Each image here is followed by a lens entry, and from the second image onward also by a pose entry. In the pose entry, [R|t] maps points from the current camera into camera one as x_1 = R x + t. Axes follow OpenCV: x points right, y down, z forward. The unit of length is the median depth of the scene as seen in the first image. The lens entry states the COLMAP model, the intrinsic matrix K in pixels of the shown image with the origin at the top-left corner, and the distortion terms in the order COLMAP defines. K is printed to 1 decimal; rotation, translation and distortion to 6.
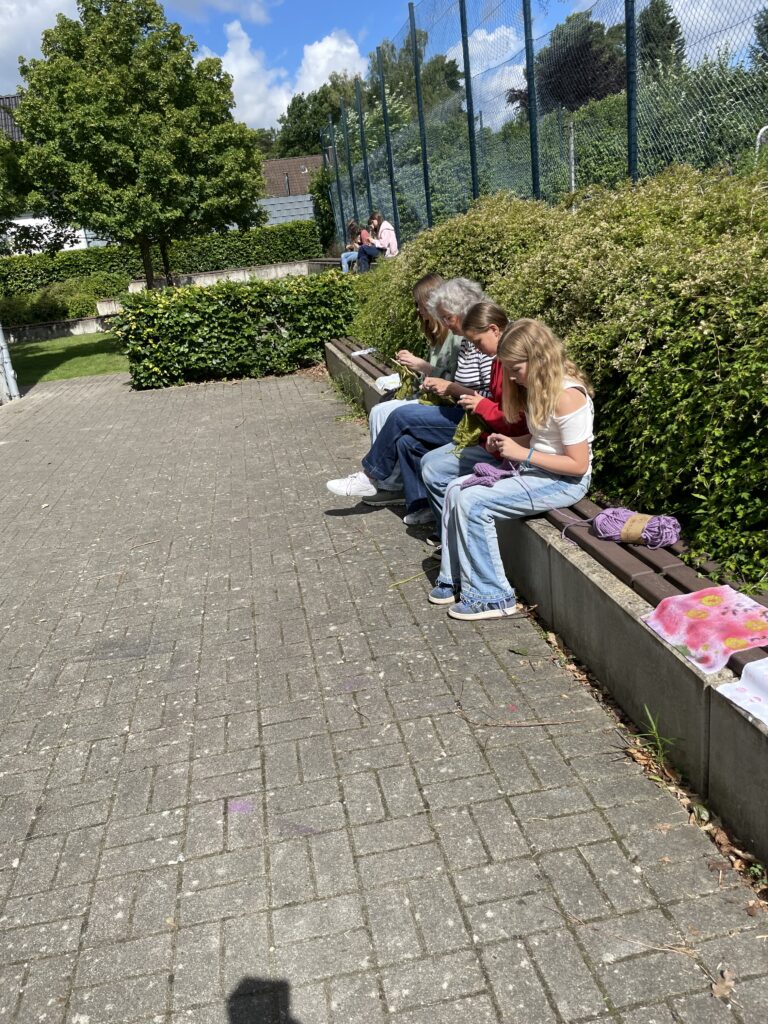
lens RADIAL K [[765.3, 0, 384.0], [0, 765.3, 512.0], [0, 0, 1]] dist [0.110863, -0.151630]
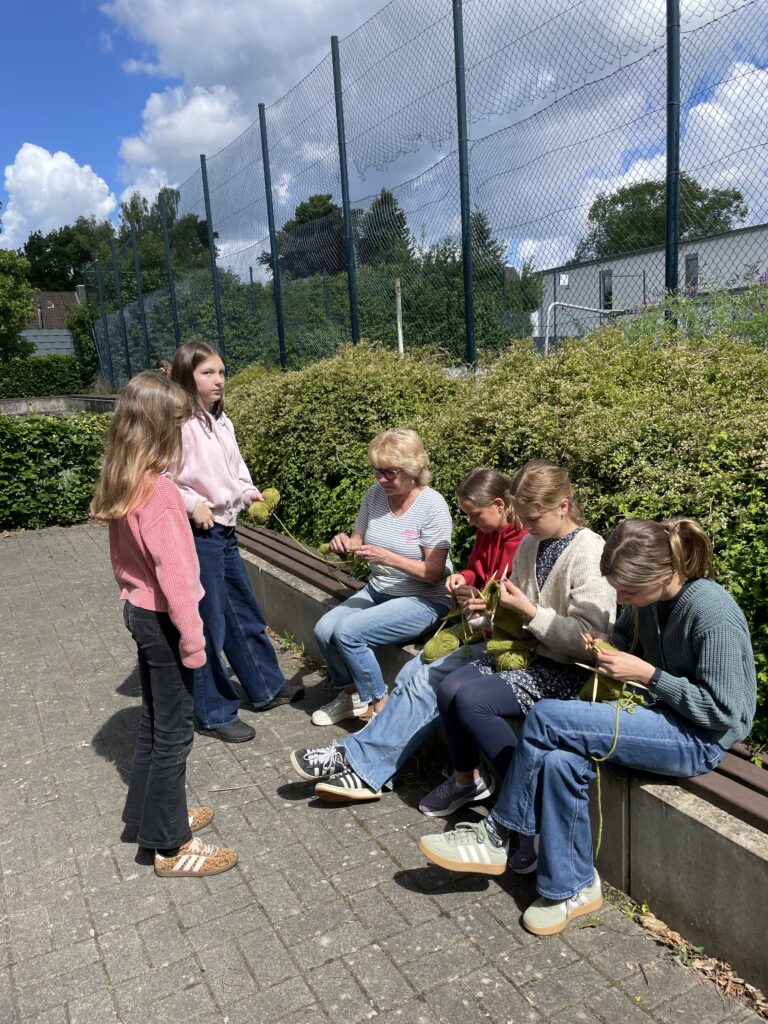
lens RADIAL K [[765.3, 0, 384.0], [0, 765.3, 512.0], [0, 0, 1]] dist [0.110863, -0.151630]
pose [[0.947821, 0.000621, 0.318801, -0.077415], [0.055510, 0.984401, -0.166955, -0.031901], [-0.313932, 0.175940, 0.933002, 0.099236]]
